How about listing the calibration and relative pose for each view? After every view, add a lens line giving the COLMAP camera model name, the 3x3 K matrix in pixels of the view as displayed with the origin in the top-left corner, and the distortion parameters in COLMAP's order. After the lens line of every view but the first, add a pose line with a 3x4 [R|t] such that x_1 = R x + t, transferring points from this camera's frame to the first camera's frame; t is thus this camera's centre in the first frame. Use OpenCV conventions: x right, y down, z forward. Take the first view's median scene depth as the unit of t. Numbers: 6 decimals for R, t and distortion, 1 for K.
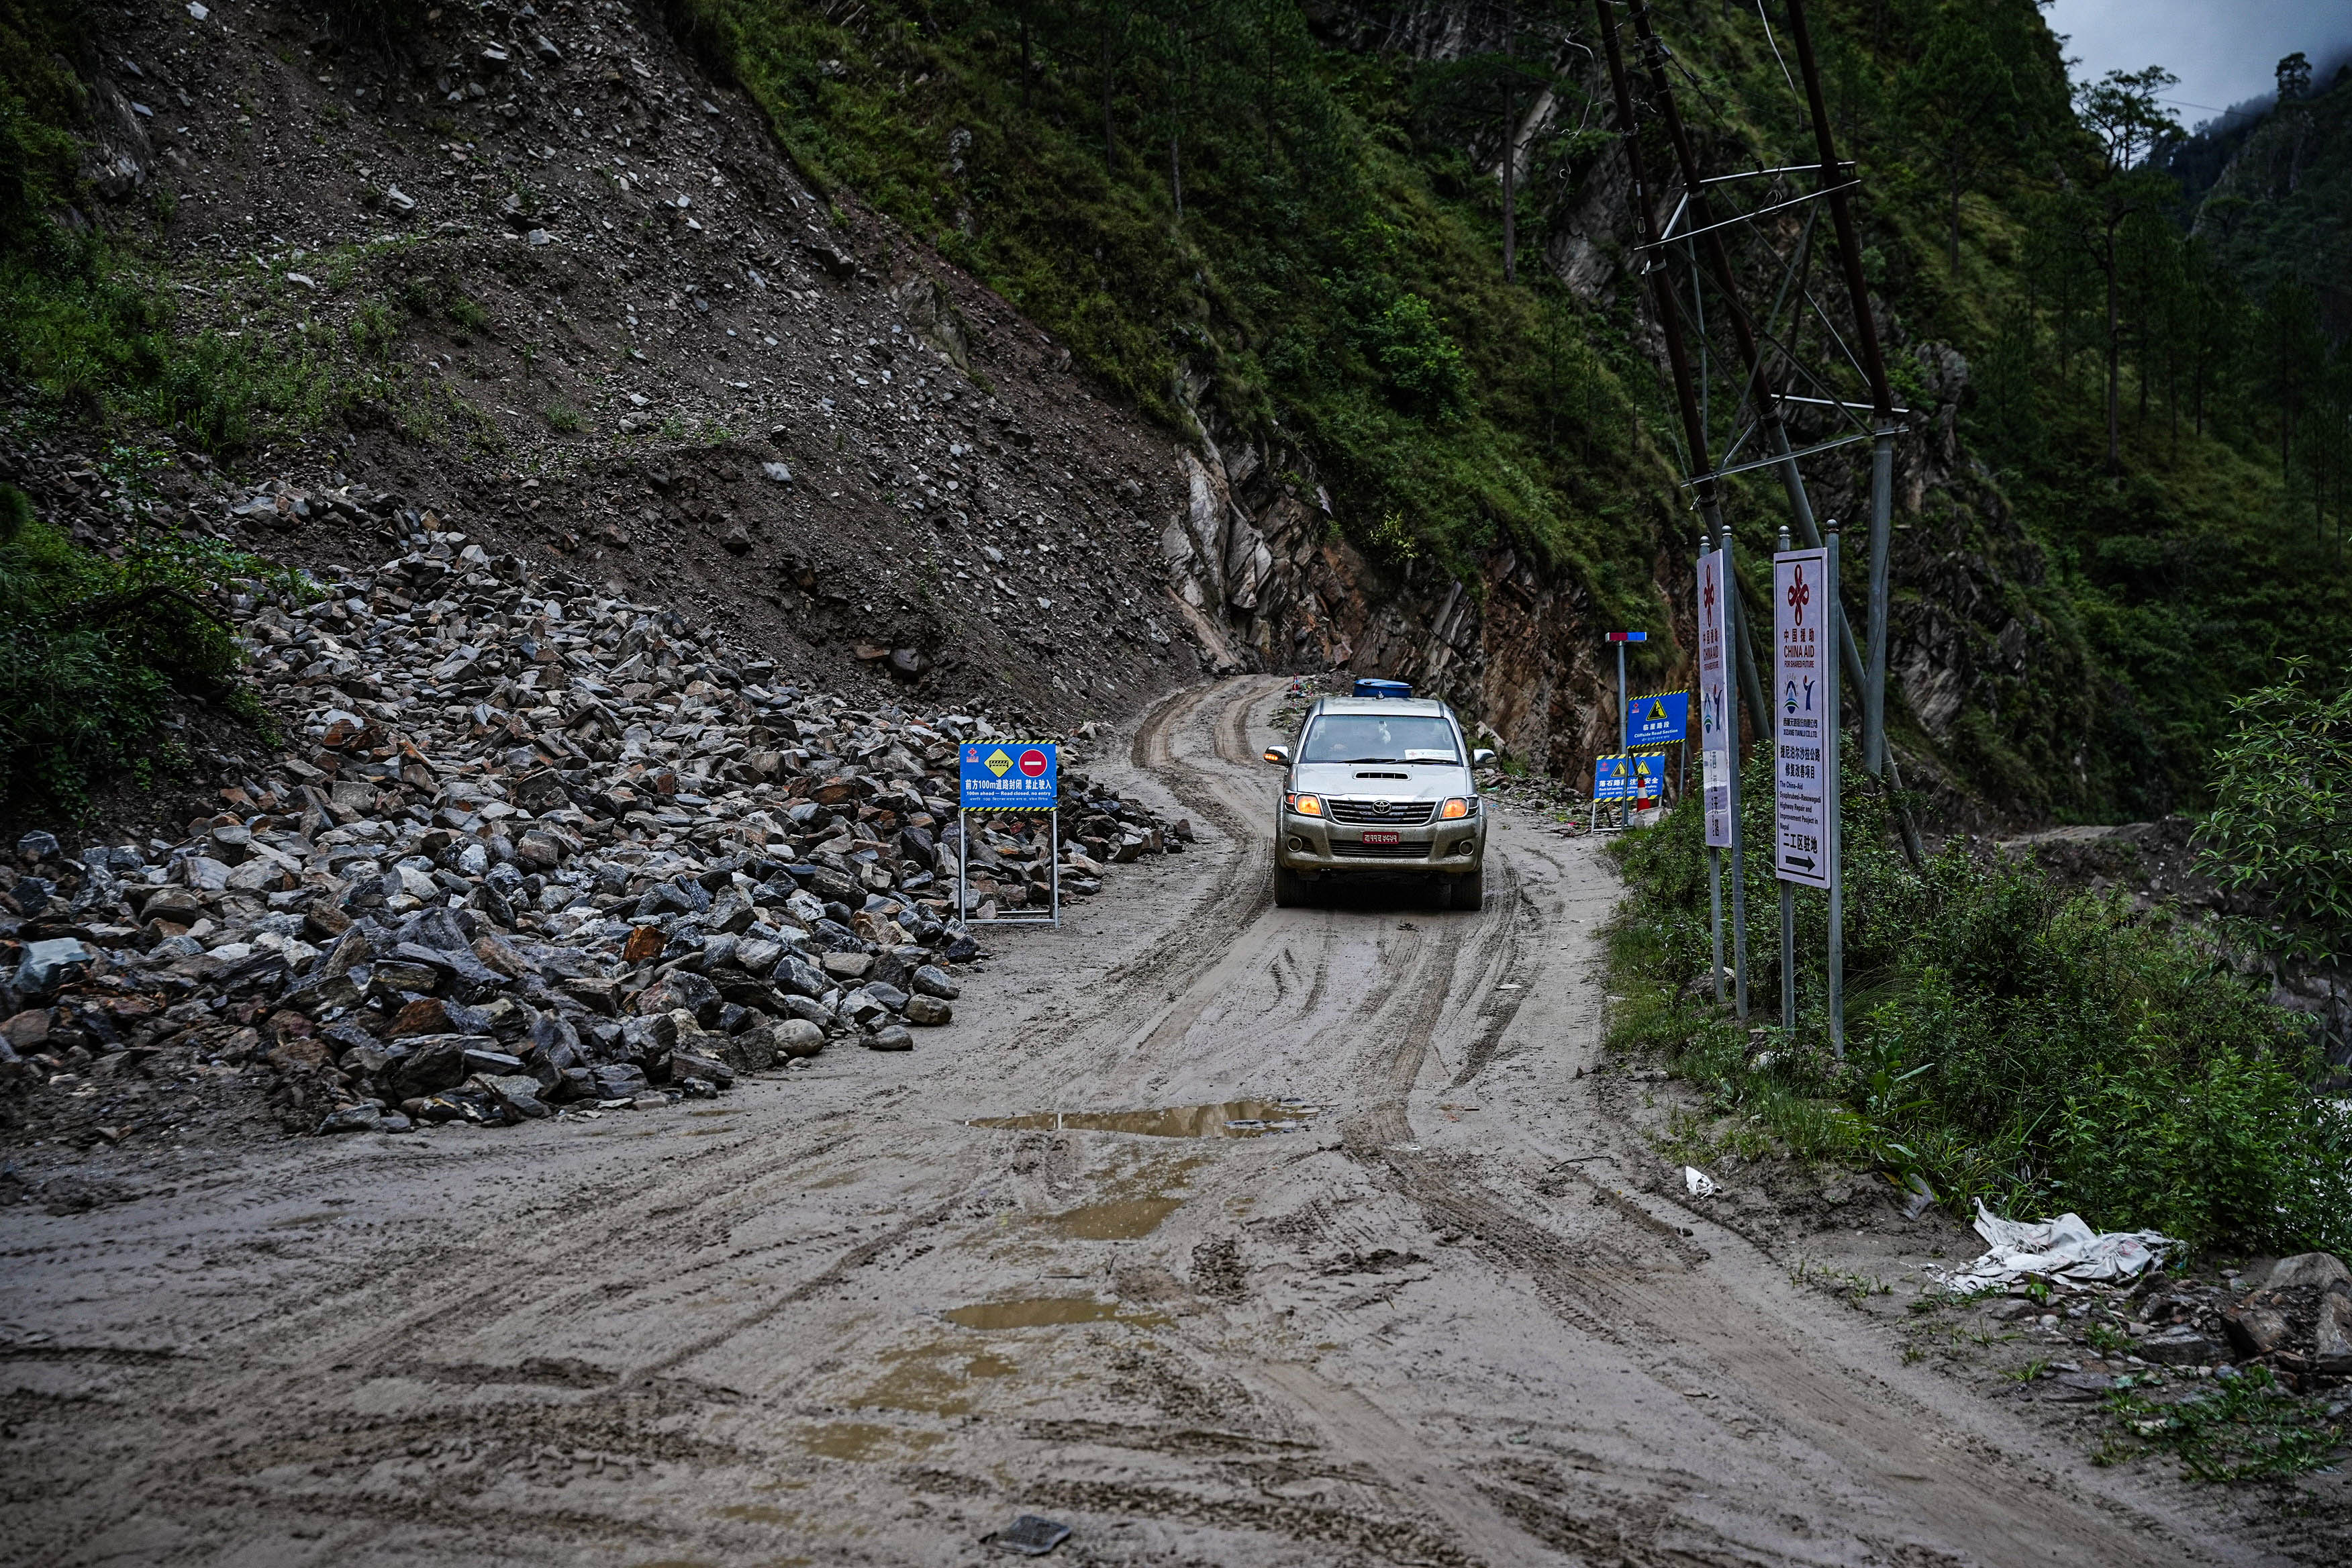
lens RADIAL K [[3251.8, 0, 1175.7], [0, 3251.8, 781.7], [0, 0, 1]] dist [0.000295, 0.000000]
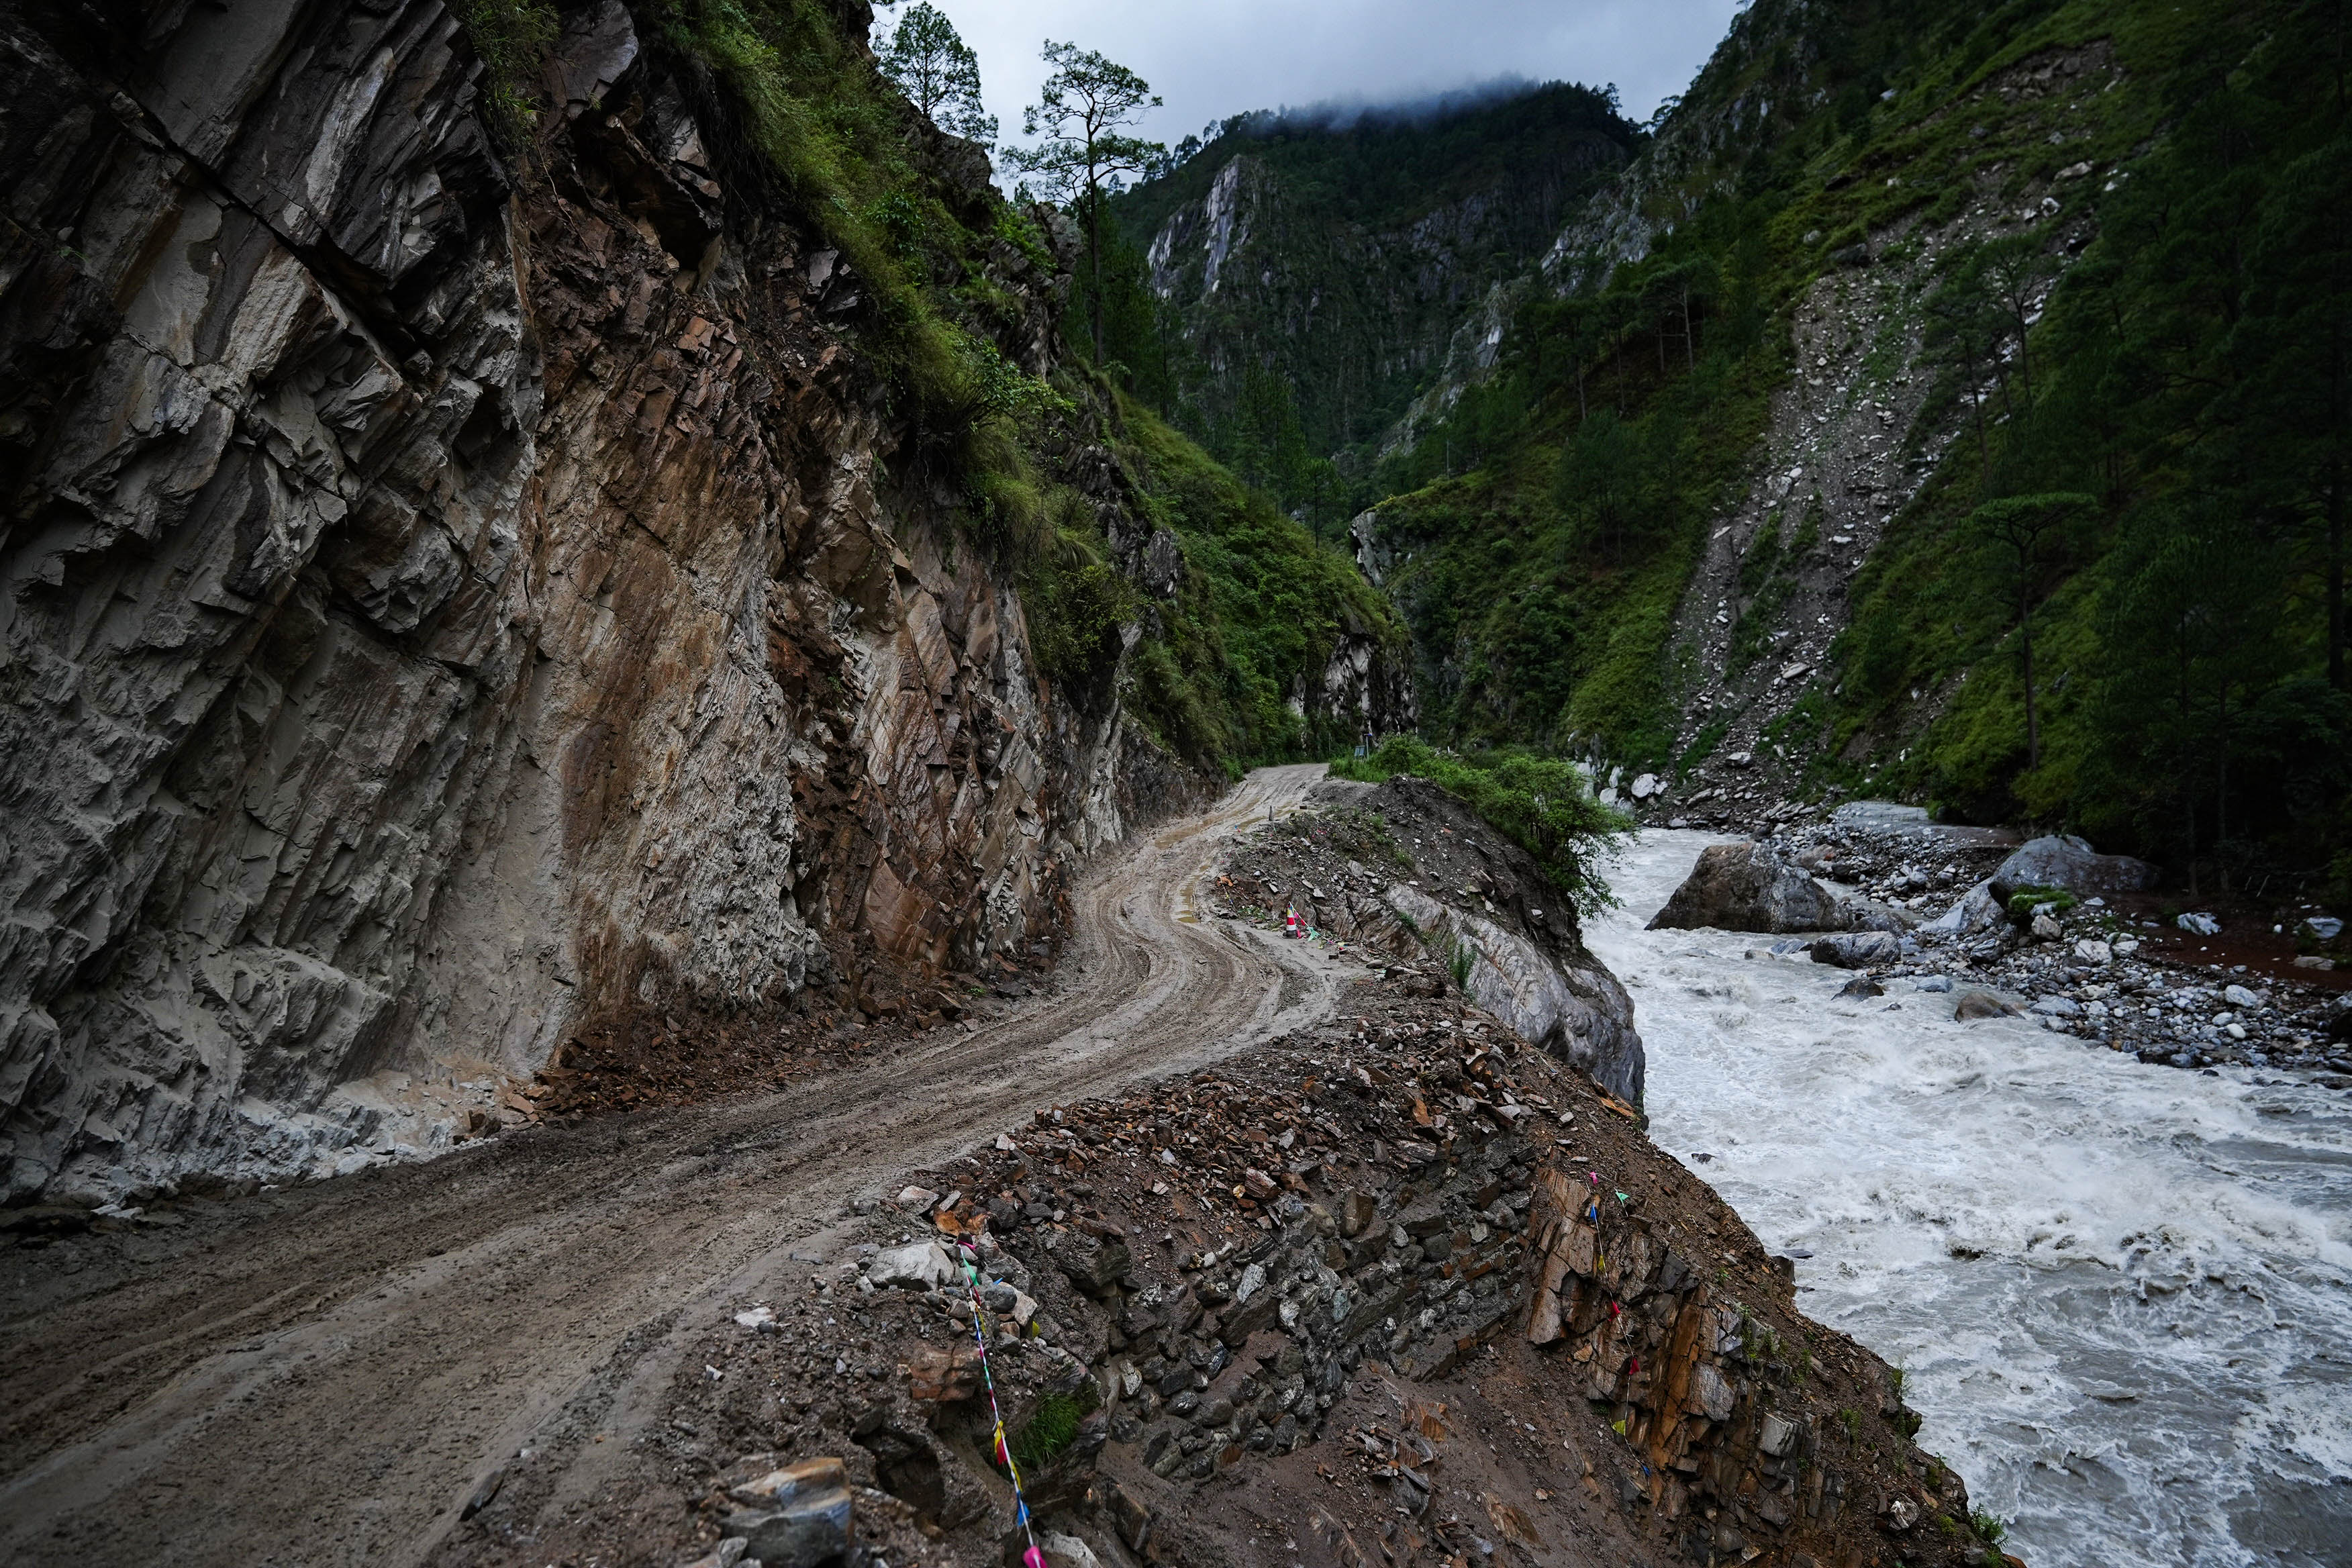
lens RADIAL K [[1649.3, 0, 1173.8], [0, 1649.3, 782.8], [0, 0, 1]] dist [-0.059375, 0.000054]
pose [[0.877087, -0.042122, 0.478481, 0.080095], [0.010322, 0.997570, 0.068898, -0.020849], [-0.480220, -0.055491, 0.875391, 0.878862]]
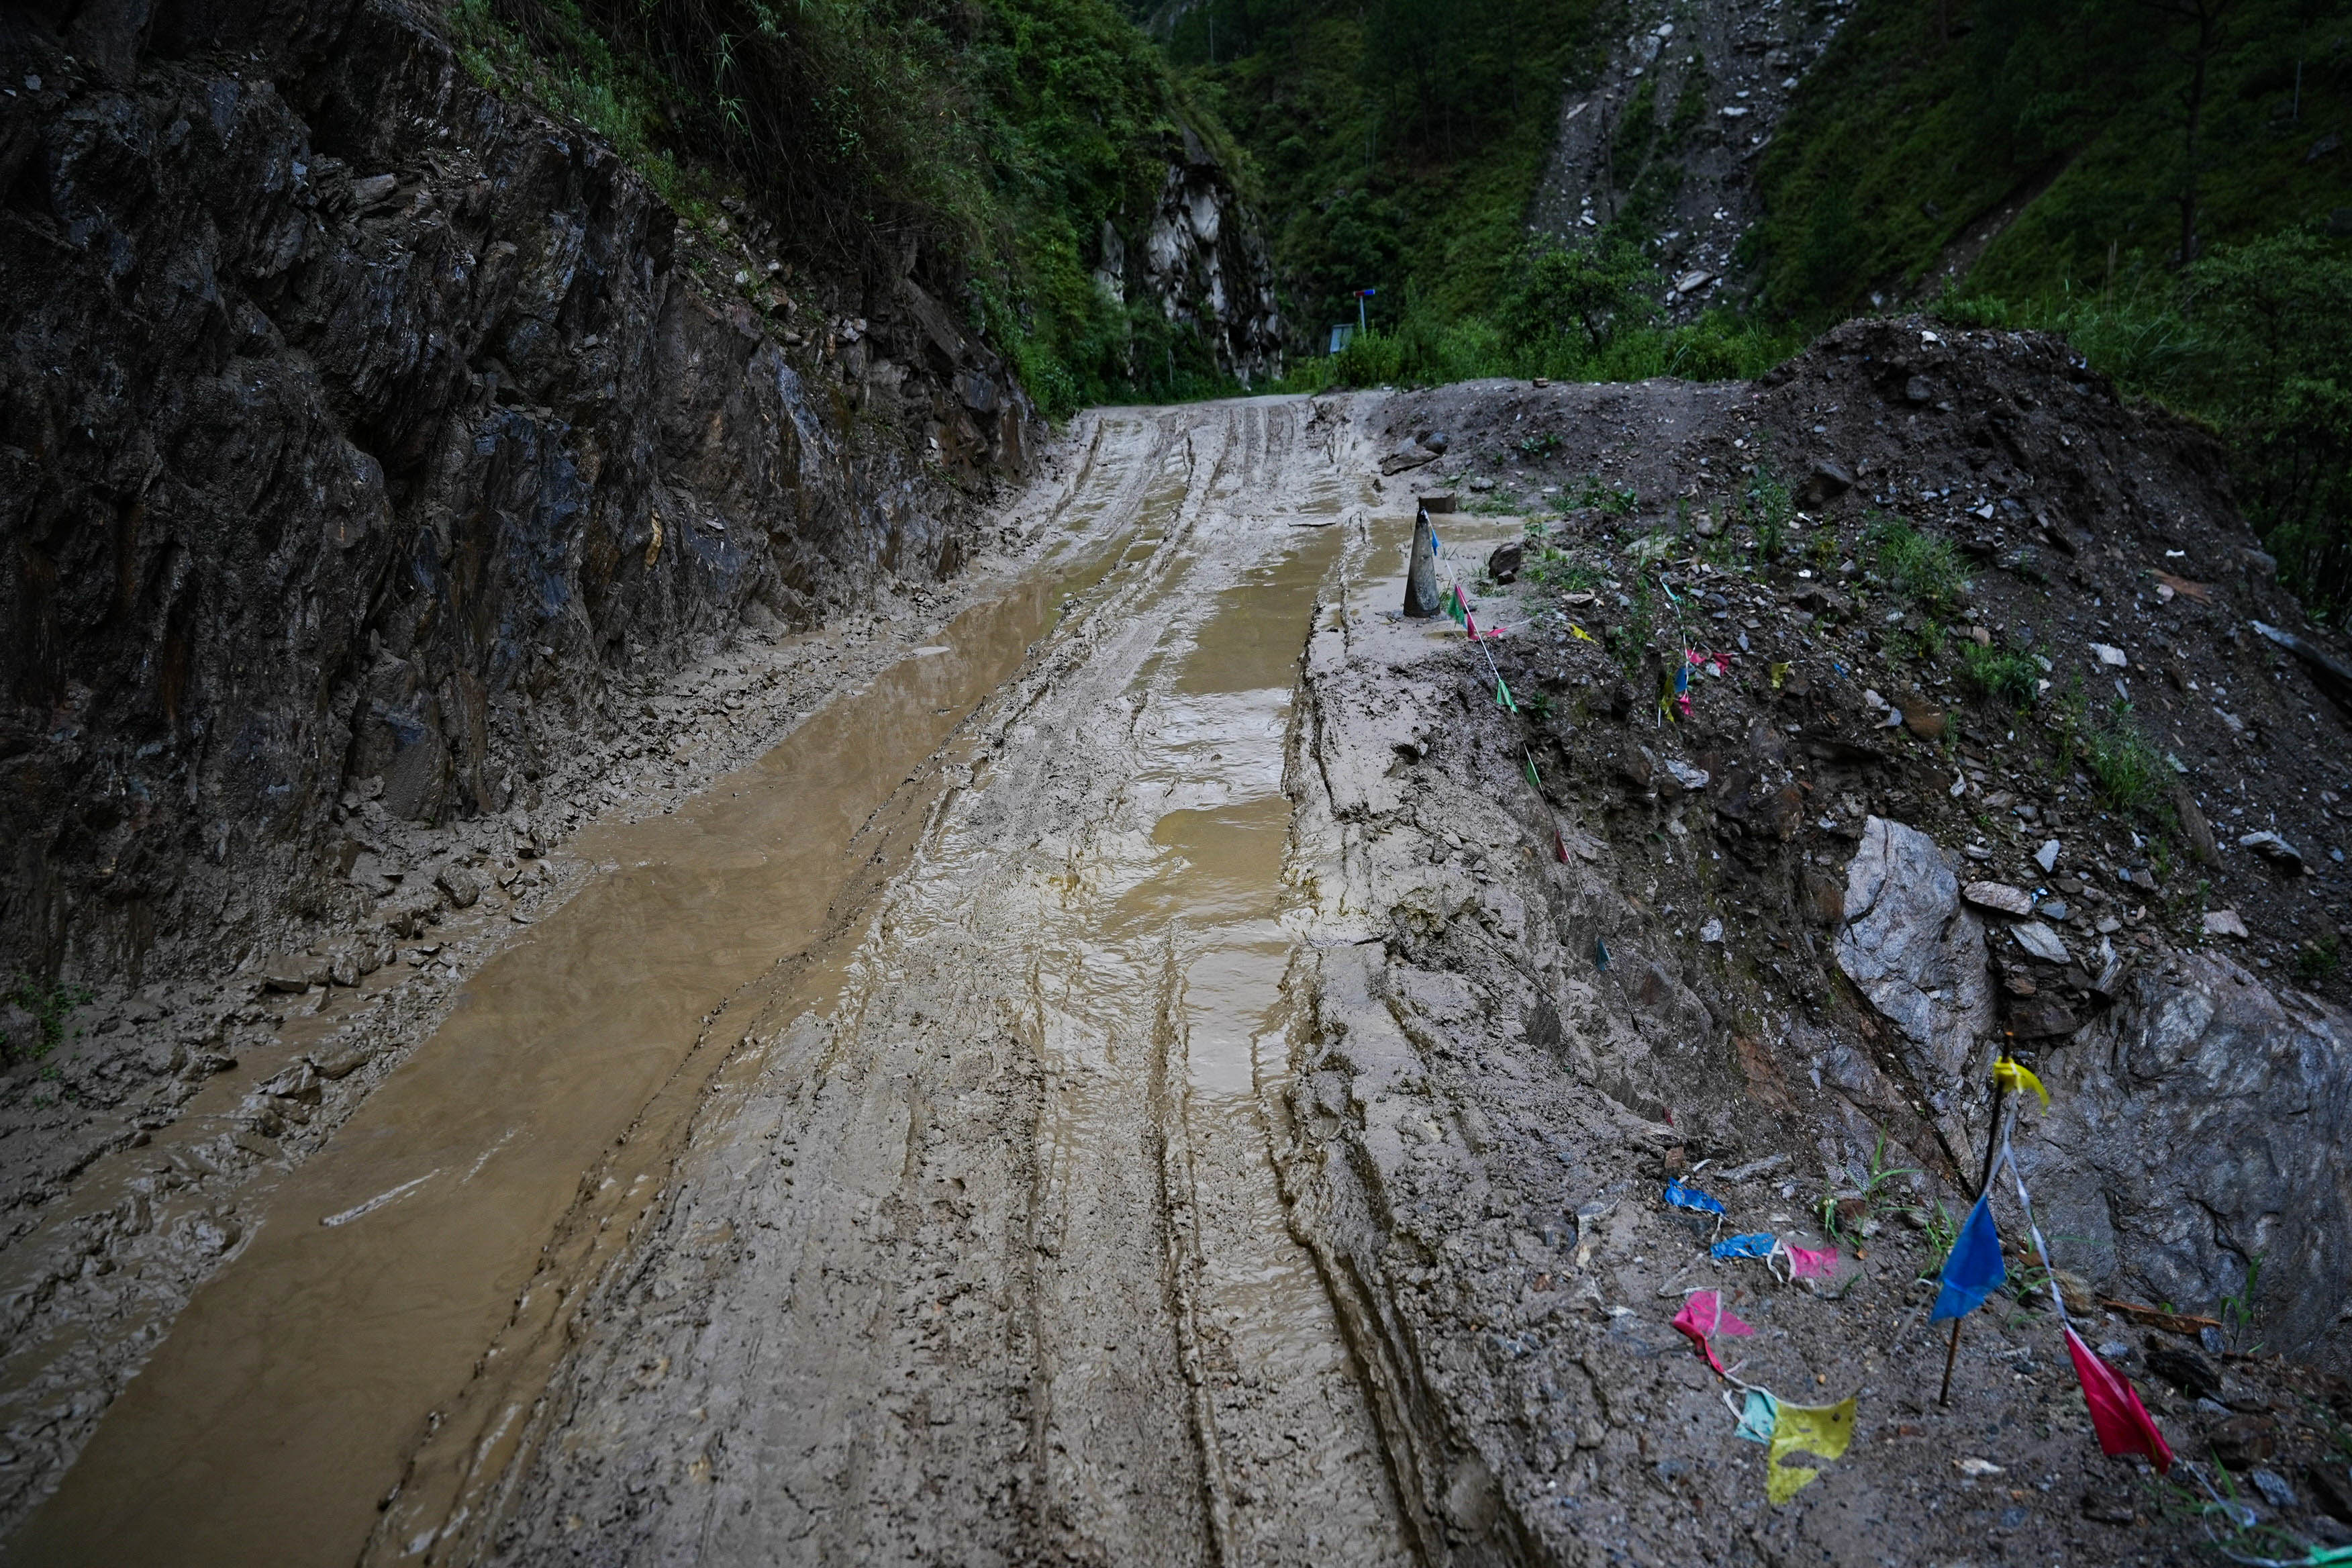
lens RADIAL K [[1649.3, 0, 1178.4], [0, 1649.3, 779.8], [0, 0, 1]] dist [-0.059375, 0.000054]
pose [[0.783951, -0.200819, 0.587445, 0.213492], [0.053549, 0.964584, 0.258283, 0.000425], [-0.618509, -0.171024, 0.766941, 1.112780]]
